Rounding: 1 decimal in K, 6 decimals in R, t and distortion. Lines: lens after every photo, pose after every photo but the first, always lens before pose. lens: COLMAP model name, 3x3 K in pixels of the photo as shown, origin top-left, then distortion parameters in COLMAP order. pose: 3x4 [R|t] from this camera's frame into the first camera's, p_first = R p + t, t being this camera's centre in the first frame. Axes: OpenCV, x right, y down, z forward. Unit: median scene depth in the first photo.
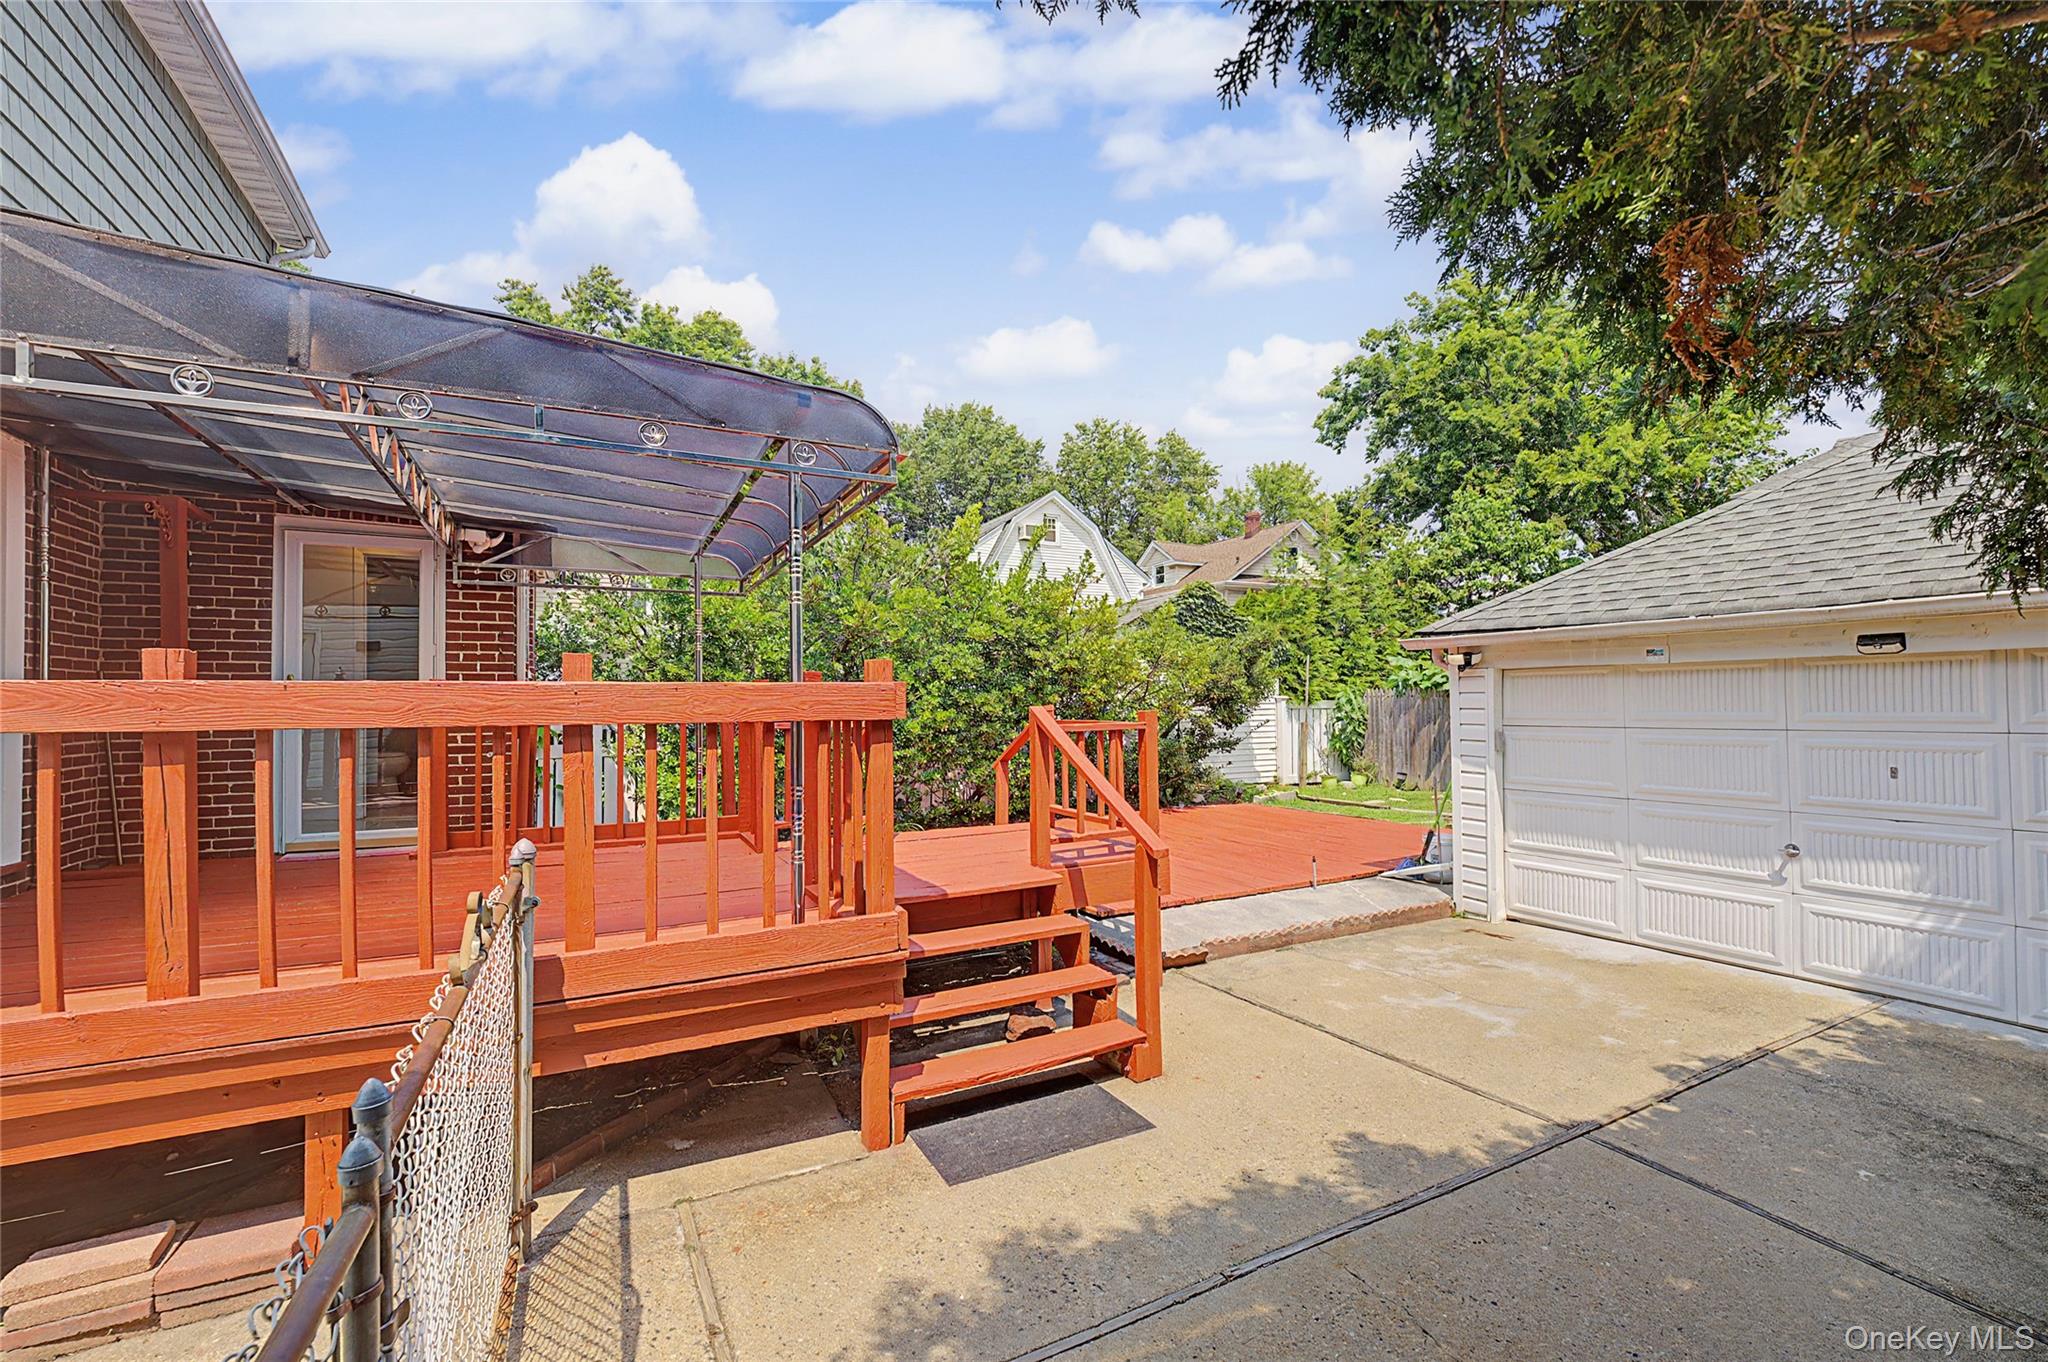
lens RADIAL K [[852.5, 0, 1024.0], [0, 852.5, 681.0], [0, 0, 1]] dist [-0.000384, -0.000157]
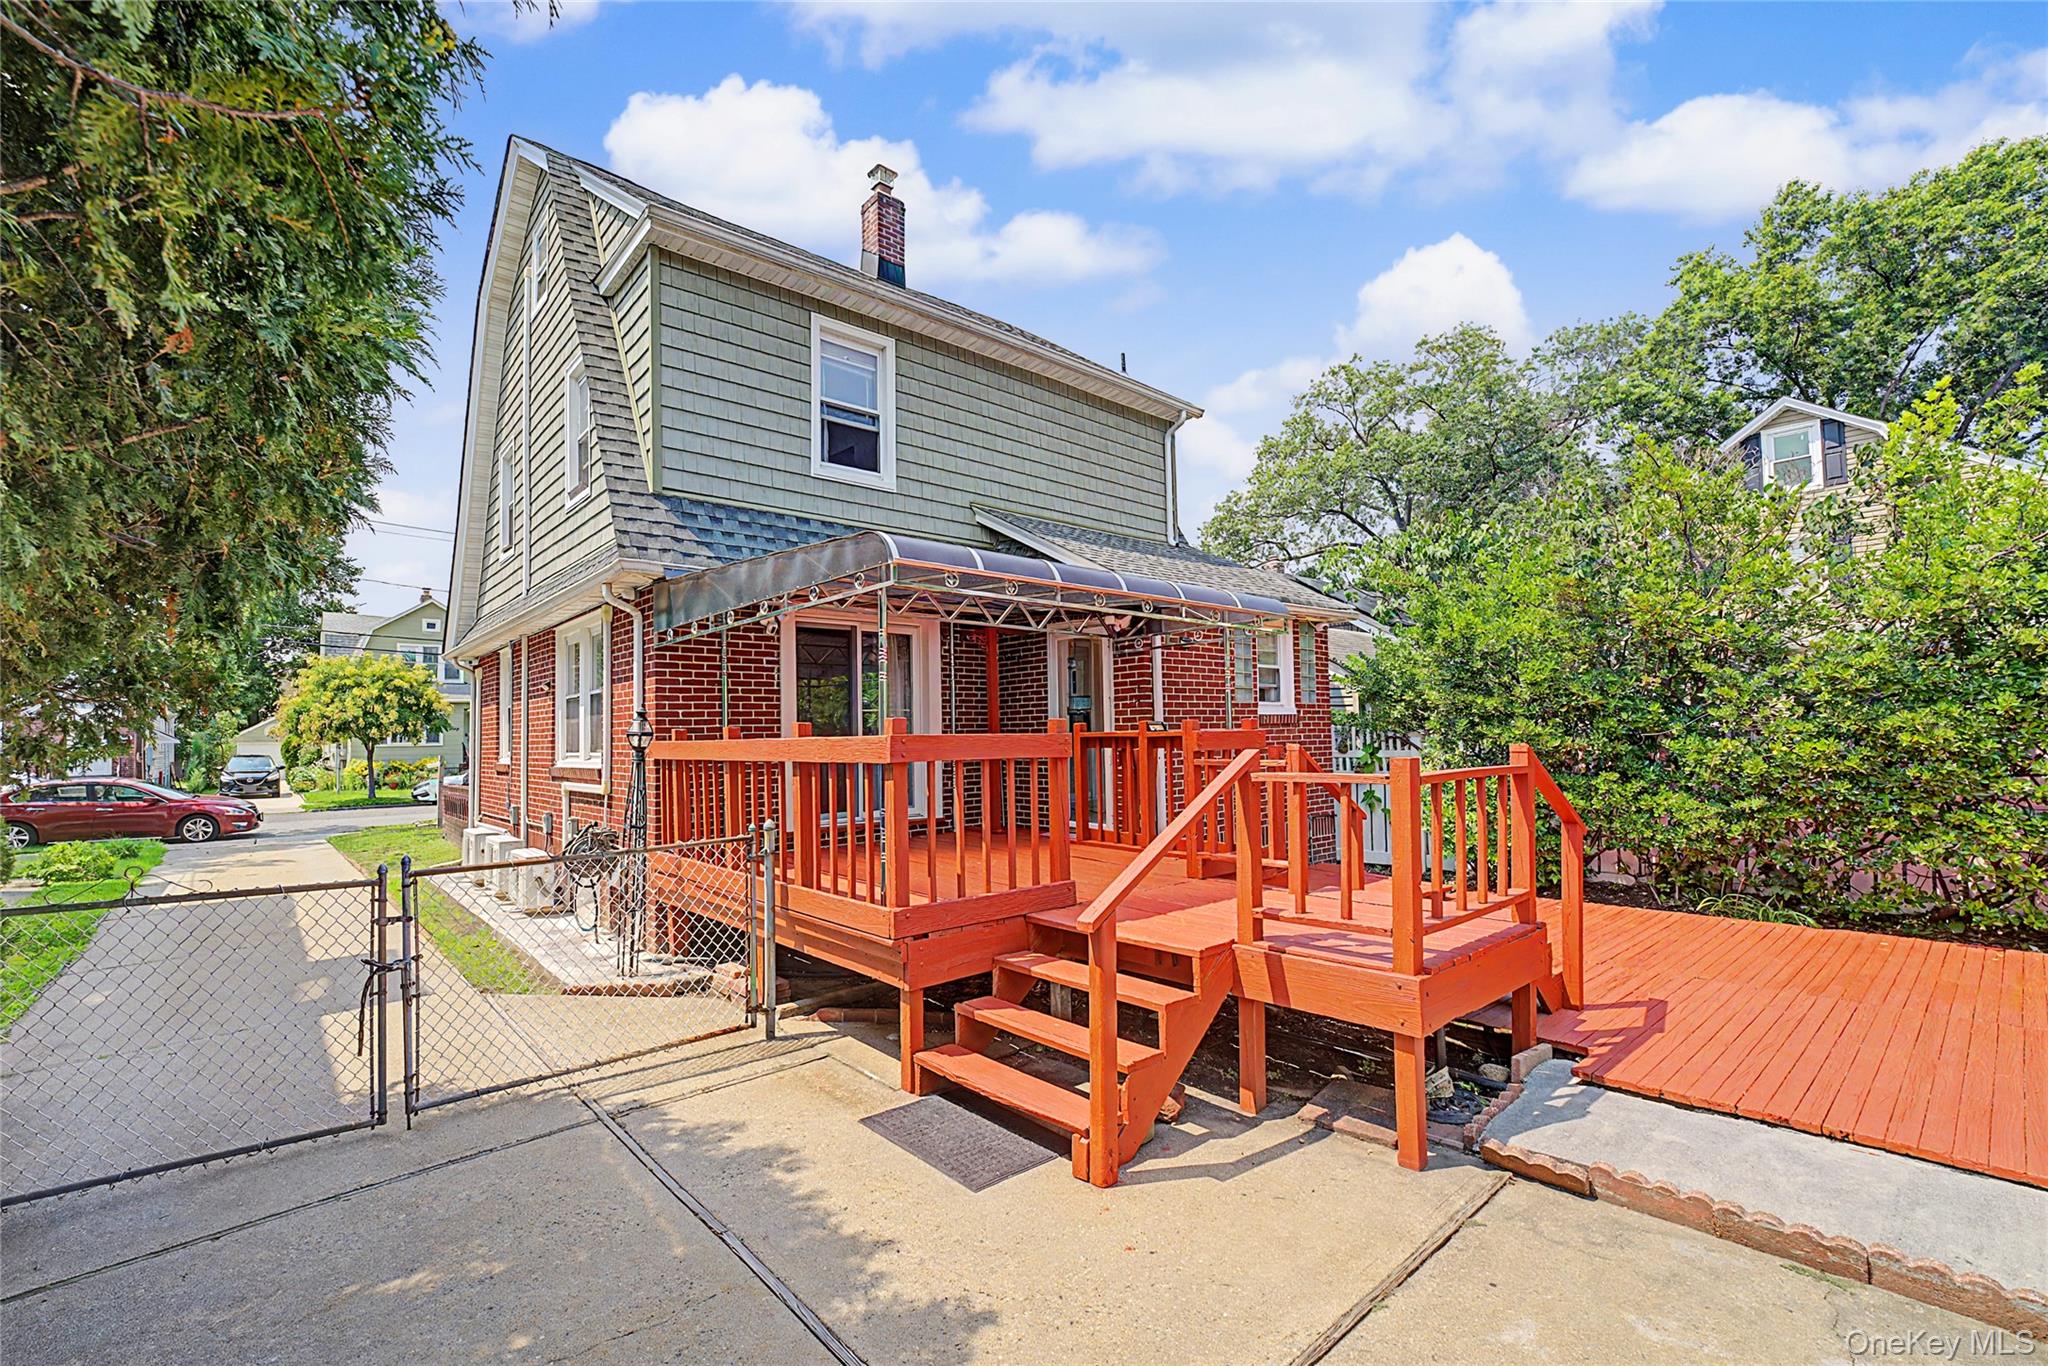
lens RADIAL K [[884.9, 0, 1026.5], [0, 884.9, 694.2], [0, 0, 1]] dist [0.000189, -0.000237]
pose [[0.235502, -0.055821, -0.970269, 1.209952], [0.045340, 0.997893, -0.046405, 0.014728], [0.970816, -0.033063, 0.237537, 0.871698]]
